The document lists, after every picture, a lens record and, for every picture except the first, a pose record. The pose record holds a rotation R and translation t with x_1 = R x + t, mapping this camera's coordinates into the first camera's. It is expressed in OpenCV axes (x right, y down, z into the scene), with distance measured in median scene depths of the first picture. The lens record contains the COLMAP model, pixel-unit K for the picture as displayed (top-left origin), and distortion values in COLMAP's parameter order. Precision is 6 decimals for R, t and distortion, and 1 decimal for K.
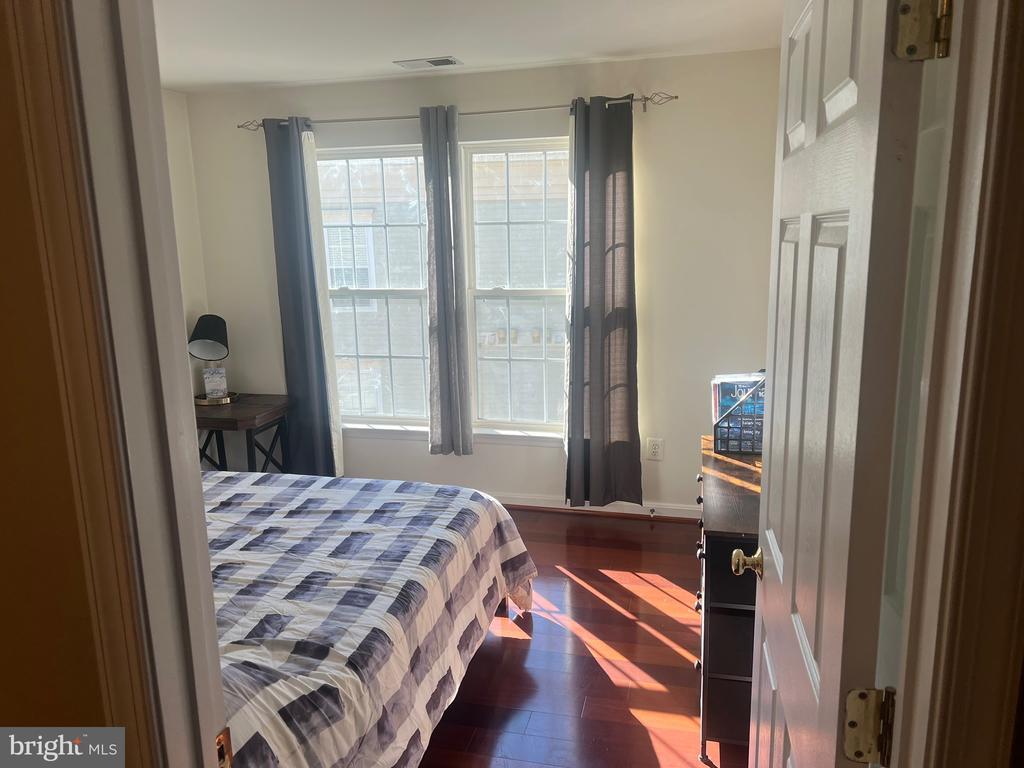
lens RADIAL K [[770.7, 0, 511.2], [0, 770.7, 384.5], [0, 0, 1]] dist [0.057351, -0.052628]
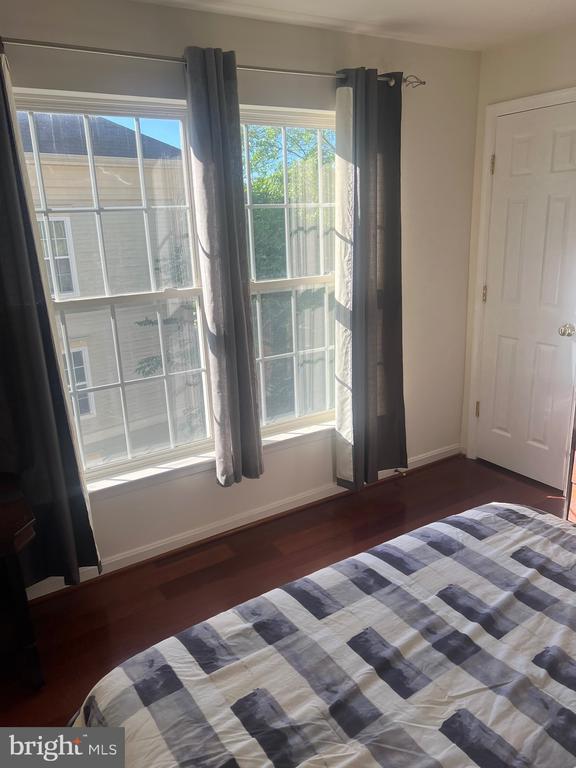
lens RADIAL K [[578.0, 0, 289.6], [0, 578.0, 384.0], [0, 0, 1]] dist [0.057351, -0.052628]
pose [[0.683532, -0.210532, 0.698900, -0.641439], [0.162270, 0.977369, 0.135715, -0.126120], [-0.711655, 0.020645, 0.702226, 0.677787]]
